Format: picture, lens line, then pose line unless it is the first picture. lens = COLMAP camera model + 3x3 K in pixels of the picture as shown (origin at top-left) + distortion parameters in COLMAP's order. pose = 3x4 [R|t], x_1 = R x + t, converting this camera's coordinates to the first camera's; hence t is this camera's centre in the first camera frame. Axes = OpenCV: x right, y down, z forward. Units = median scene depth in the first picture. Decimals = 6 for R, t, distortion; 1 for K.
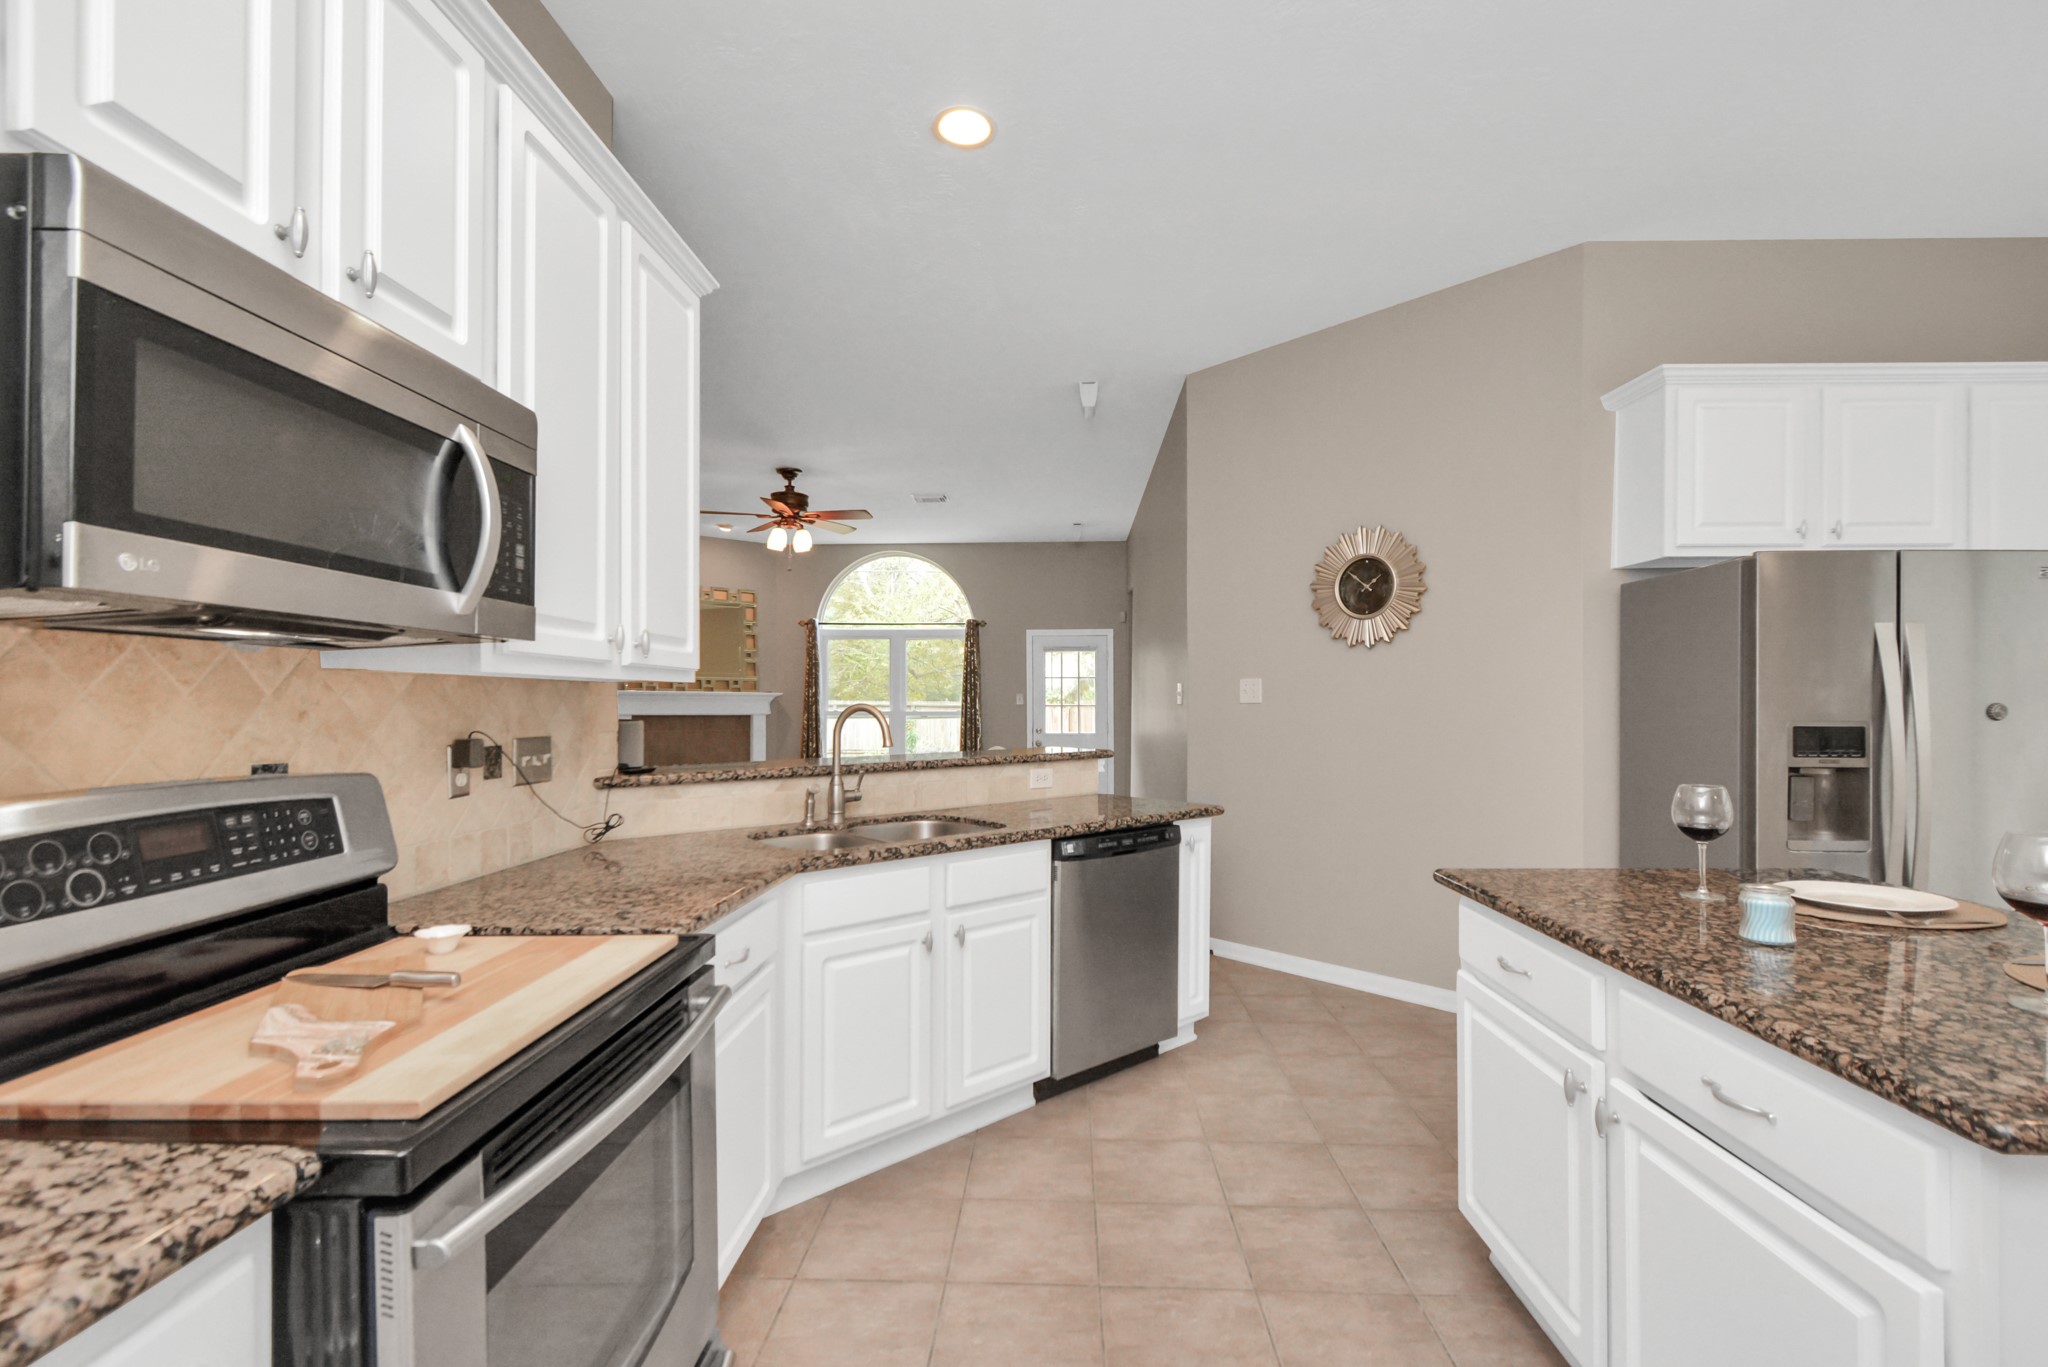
lens RADIAL K [[941.6, 0, 1034.2], [0, 941.6, 699.4], [0, 0, 1]] dist [-0.000901, 0.000106]
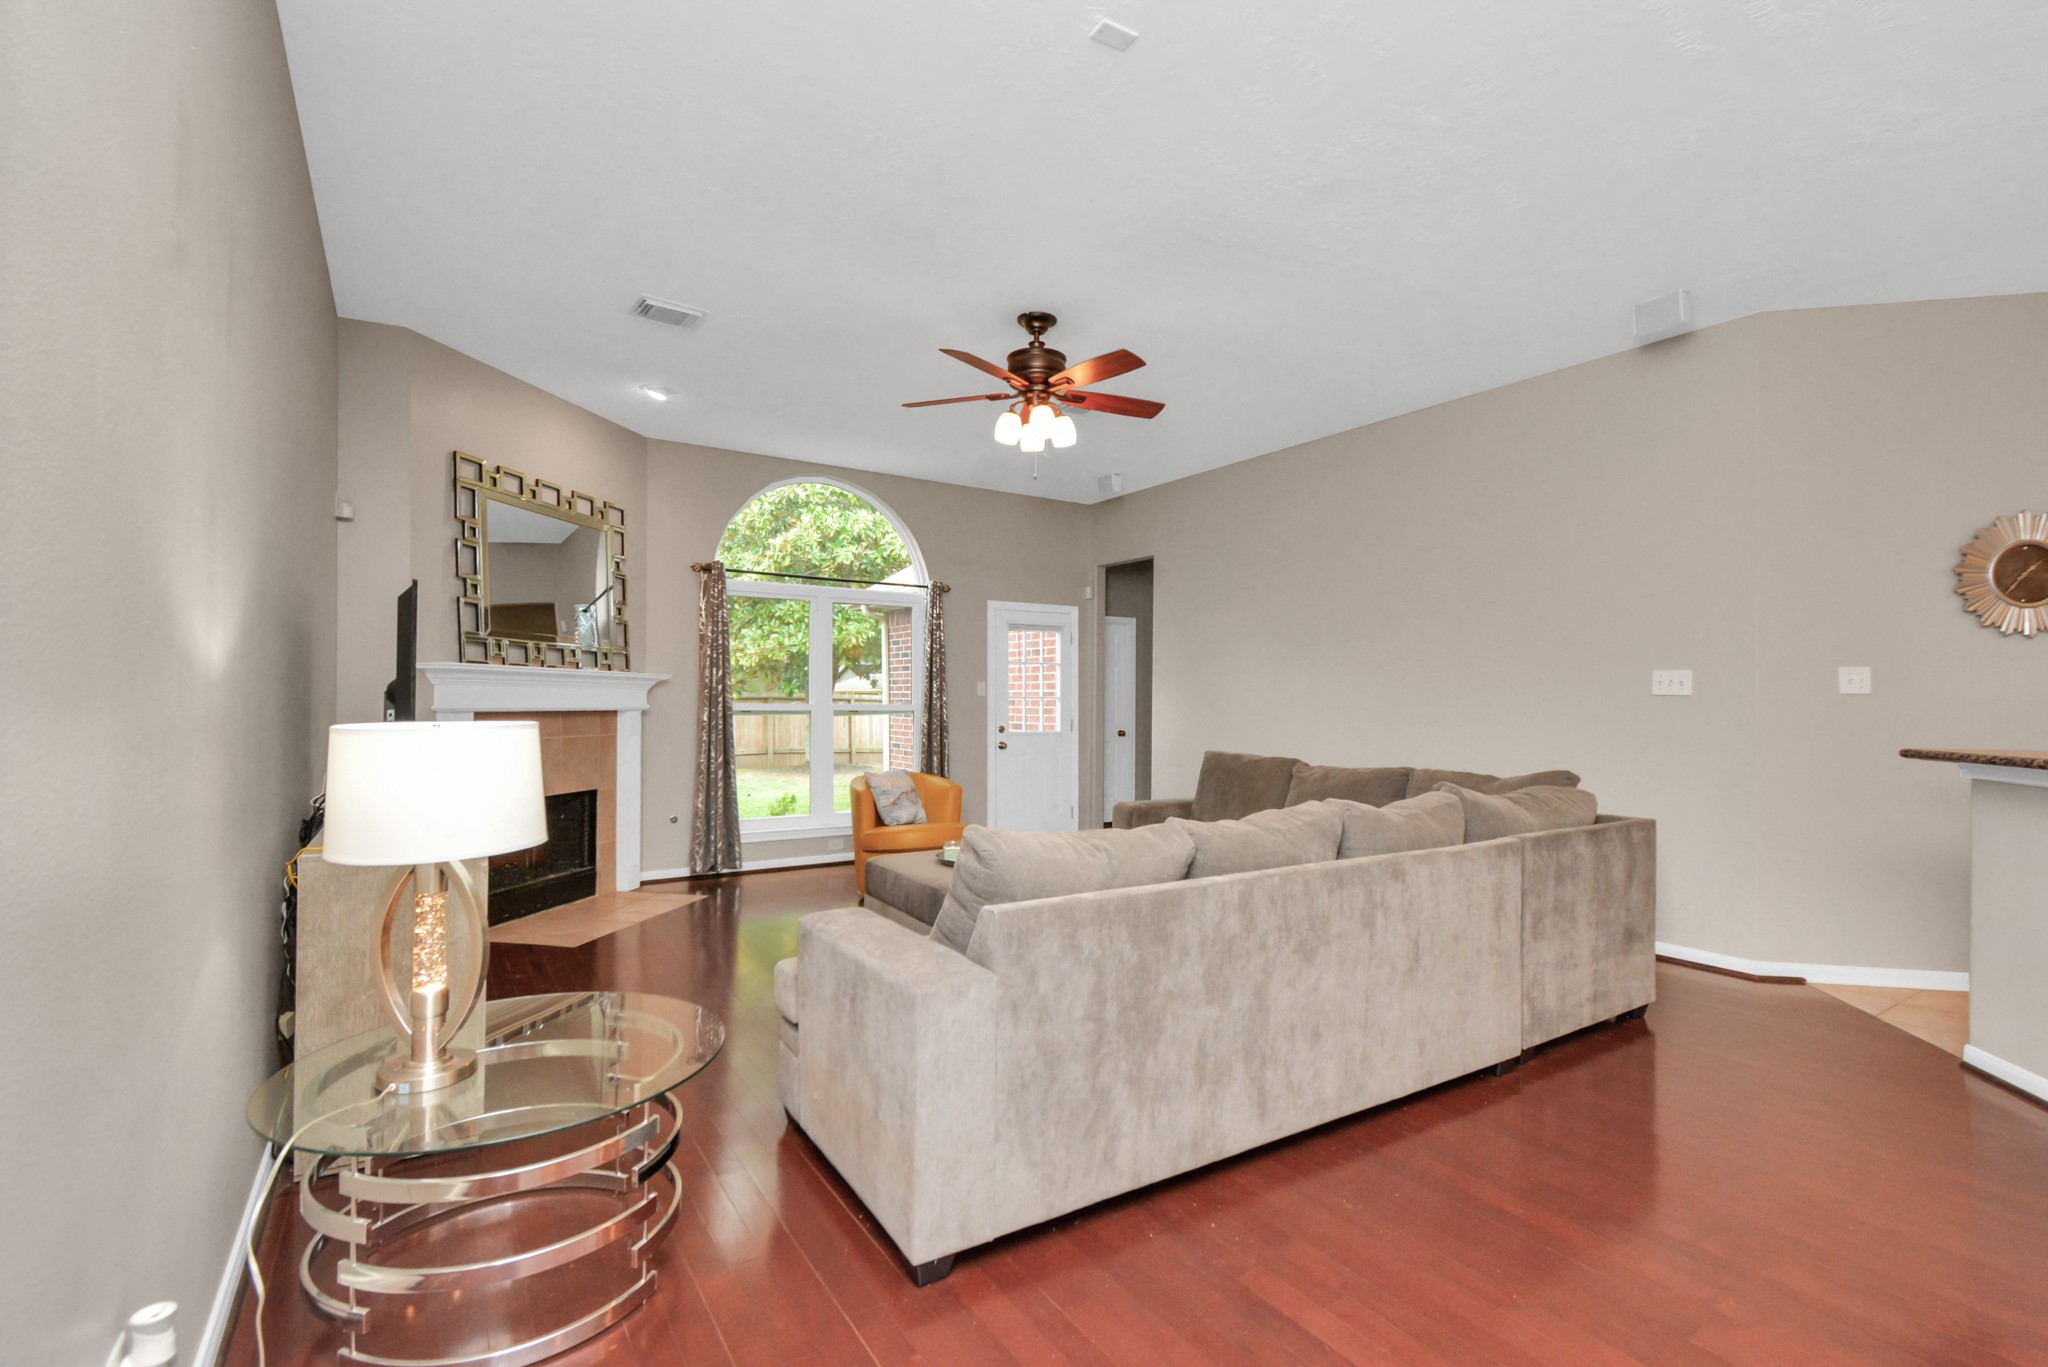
lens RADIAL K [[941.6, 0, 1034.2], [0, 941.6, 699.4], [0, 0, 1]] dist [-0.000901, 0.000106]
pose [[0.811917, 0.005607, 0.583746, -1.300279], [-0.008497, 0.999961, 0.002214, 0.019250], [-0.583711, -0.006758, 0.811933, 1.018773]]
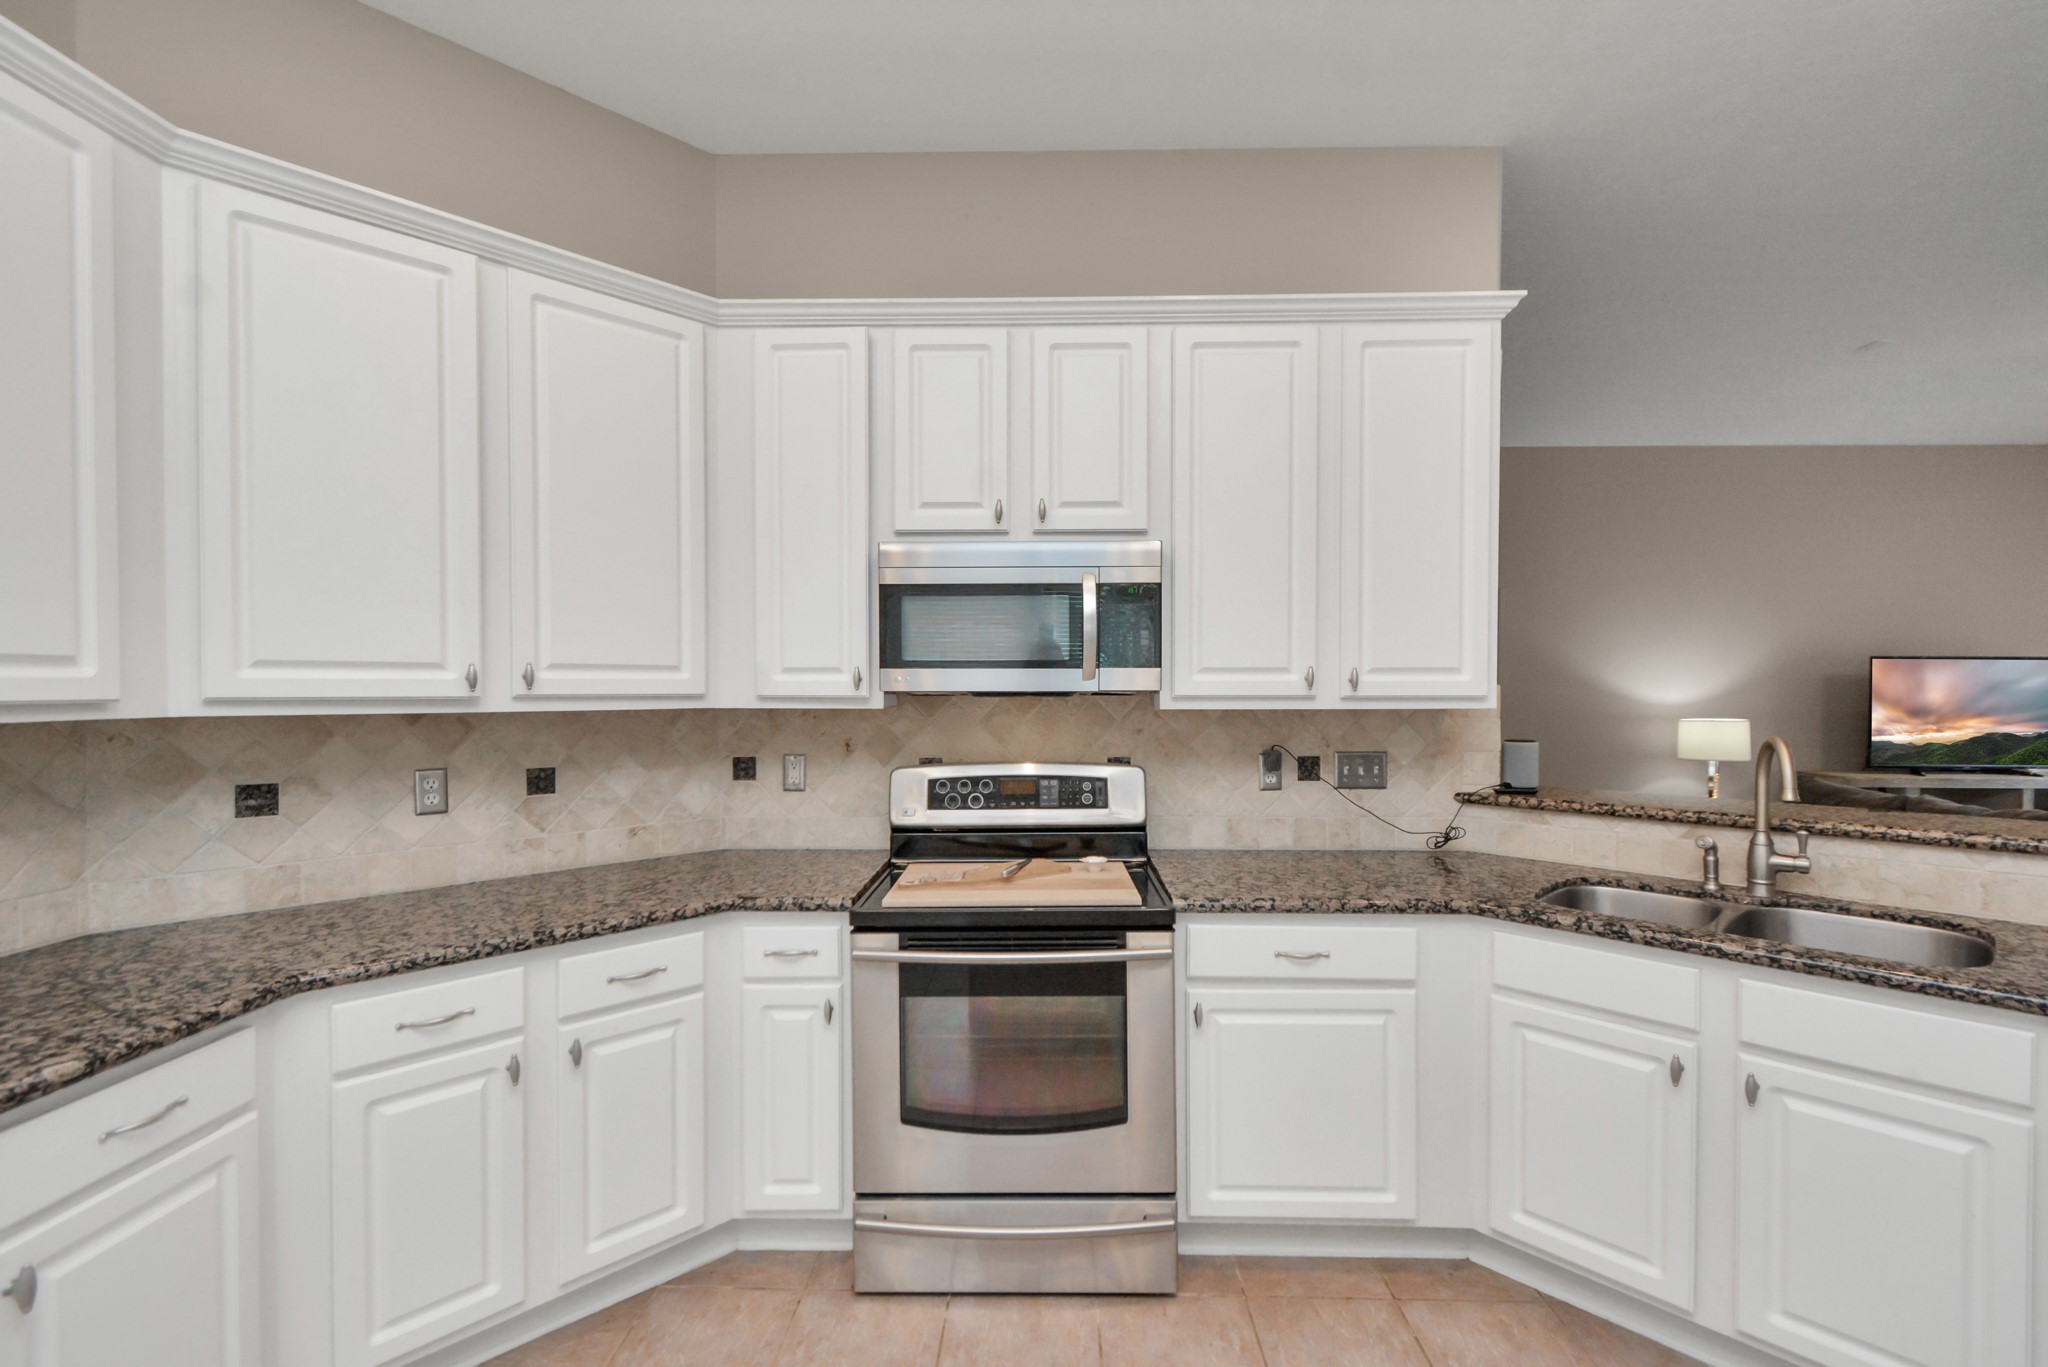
lens RADIAL K [[882.1, 0, 1028.4], [0, 882.1, 697.2], [0, 0, 1]] dist [0.000831, 0.000158]
pose [[0.029921, 0.009757, -0.999505, 0.411964], [0.006052, 0.999932, 0.009942, -0.031305], [0.999534, -0.006346, 0.029860, 0.314676]]
